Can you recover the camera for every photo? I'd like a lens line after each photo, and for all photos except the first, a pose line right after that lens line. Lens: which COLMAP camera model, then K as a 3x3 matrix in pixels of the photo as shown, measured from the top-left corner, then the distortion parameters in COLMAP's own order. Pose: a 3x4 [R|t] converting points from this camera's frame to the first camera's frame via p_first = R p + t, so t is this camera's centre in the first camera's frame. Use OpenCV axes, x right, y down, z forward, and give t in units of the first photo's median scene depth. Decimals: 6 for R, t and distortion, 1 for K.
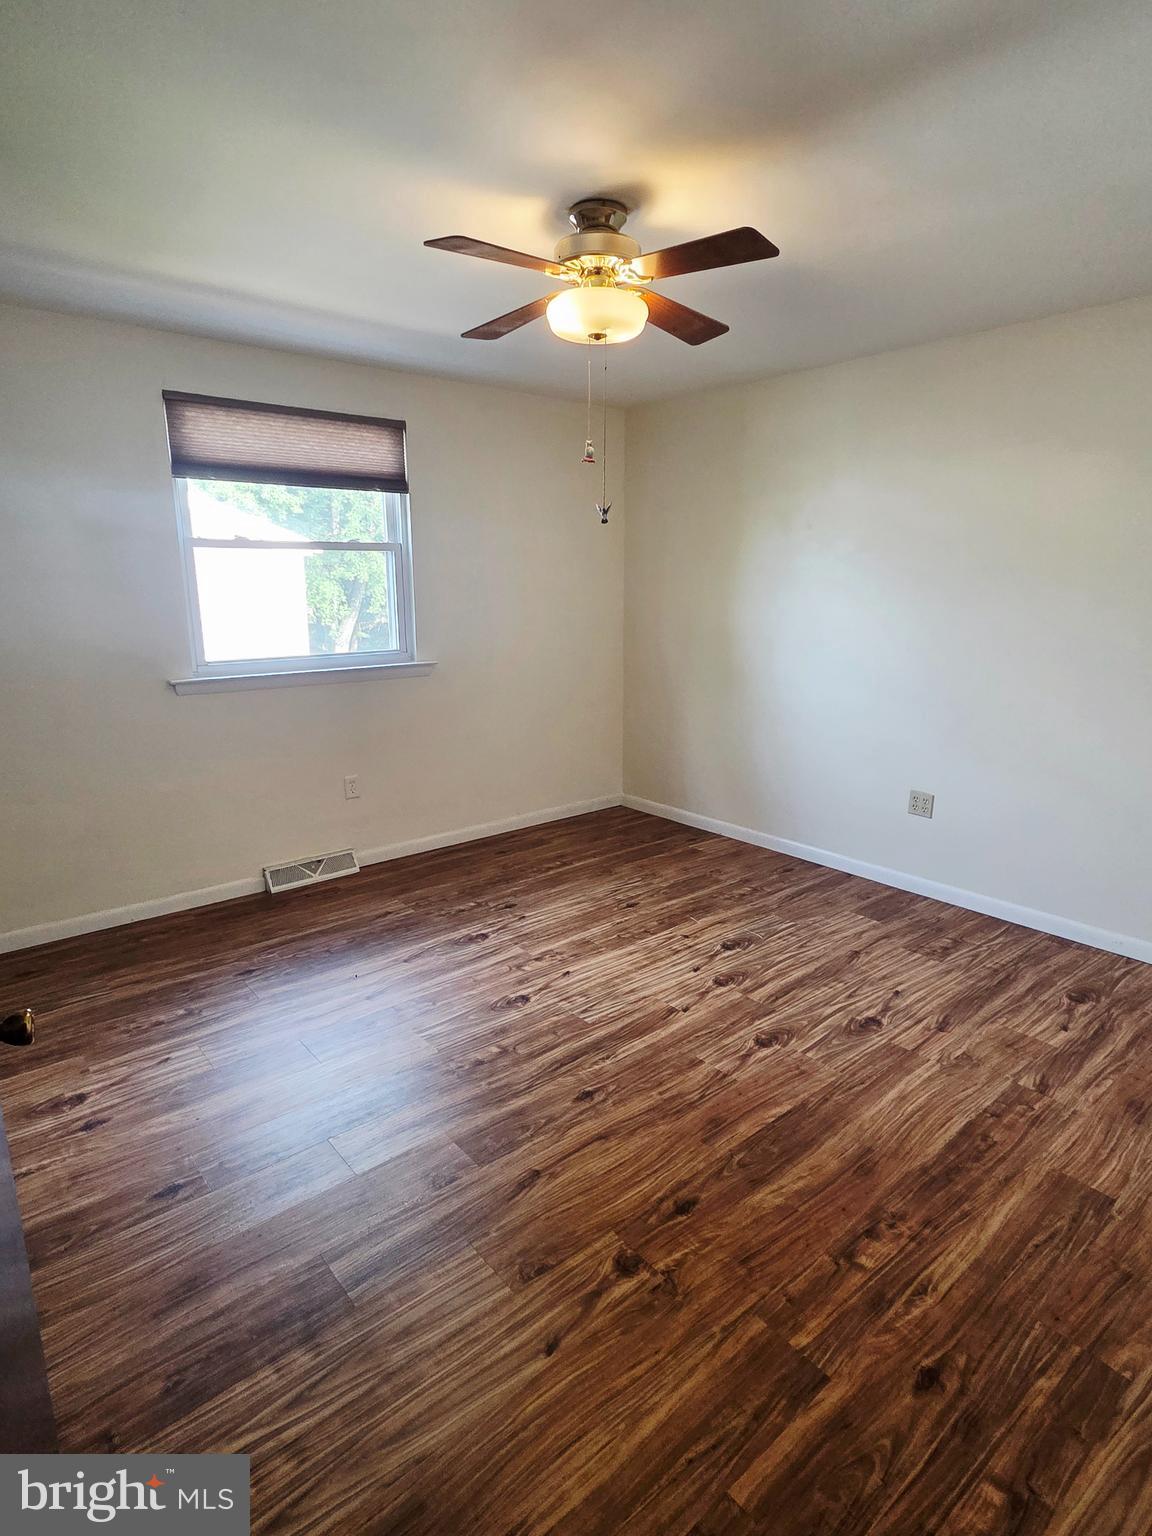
lens RADIAL K [[829.1, 0, 576.0], [0, 829.1, 768.0], [0, 0, 1]] dist [0.004883, 0.003423]
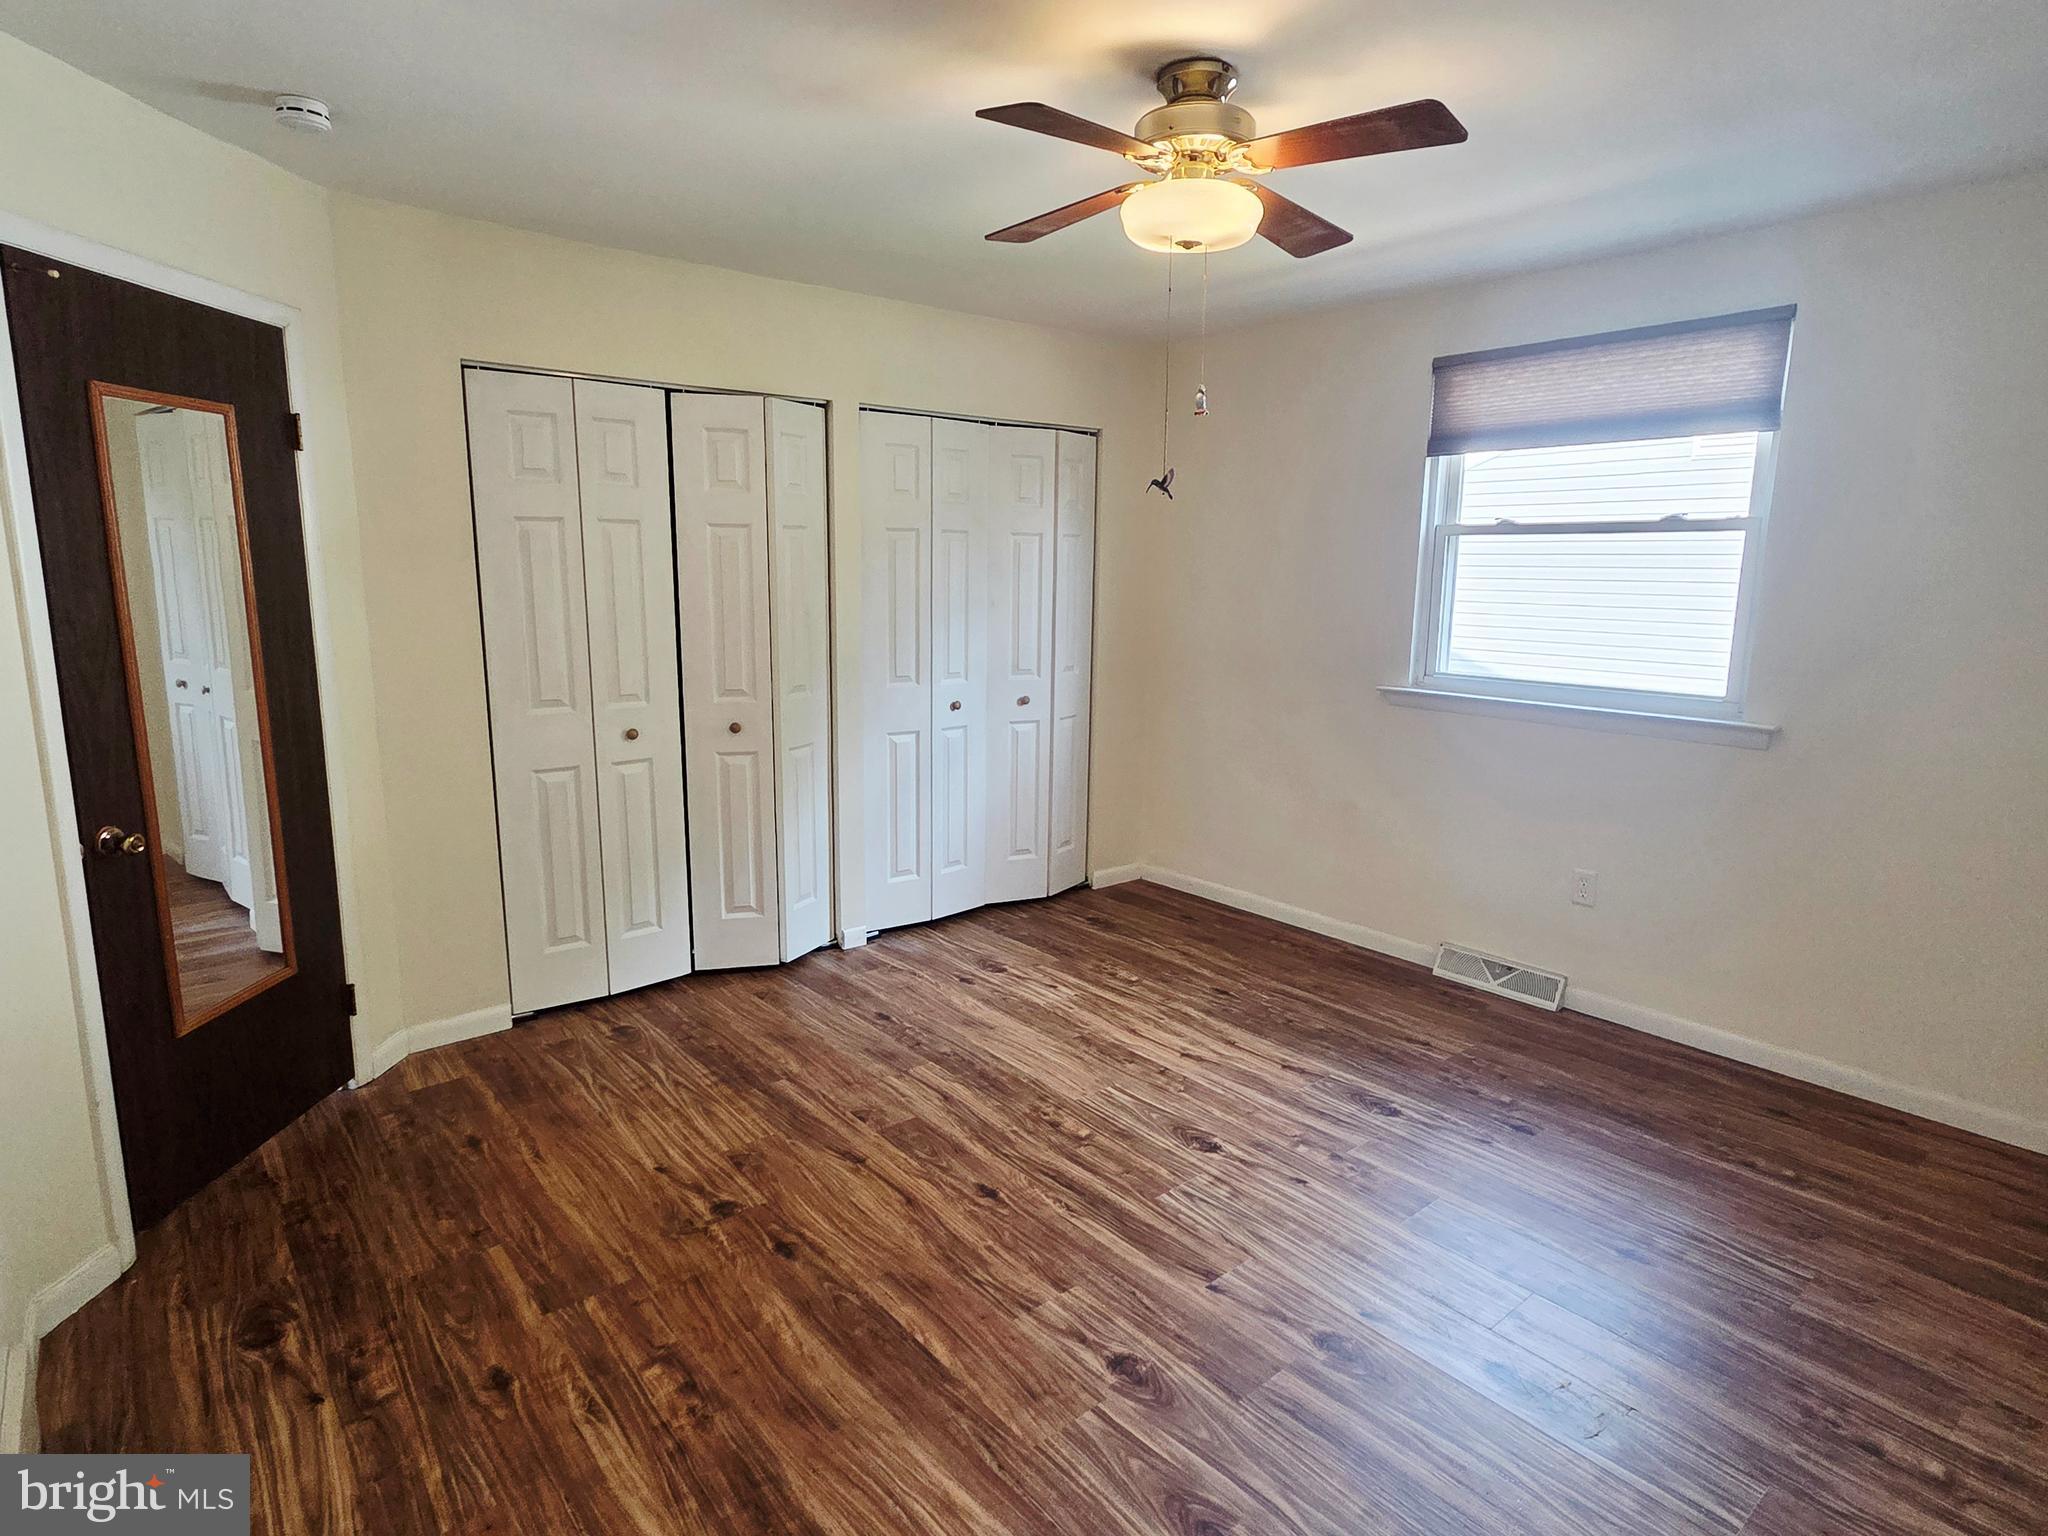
lens RADIAL K [[1105.5, 0, 1026.1], [0, 1105.5, 763.7], [0, 0, 1]] dist [0.004883, 0.003423]
pose [[-0.003860, 0.180249, -0.983613, 1.032621], [-0.232991, 0.956388, 0.176174, -0.219126], [0.972471, 0.229853, 0.038305, 0.909343]]
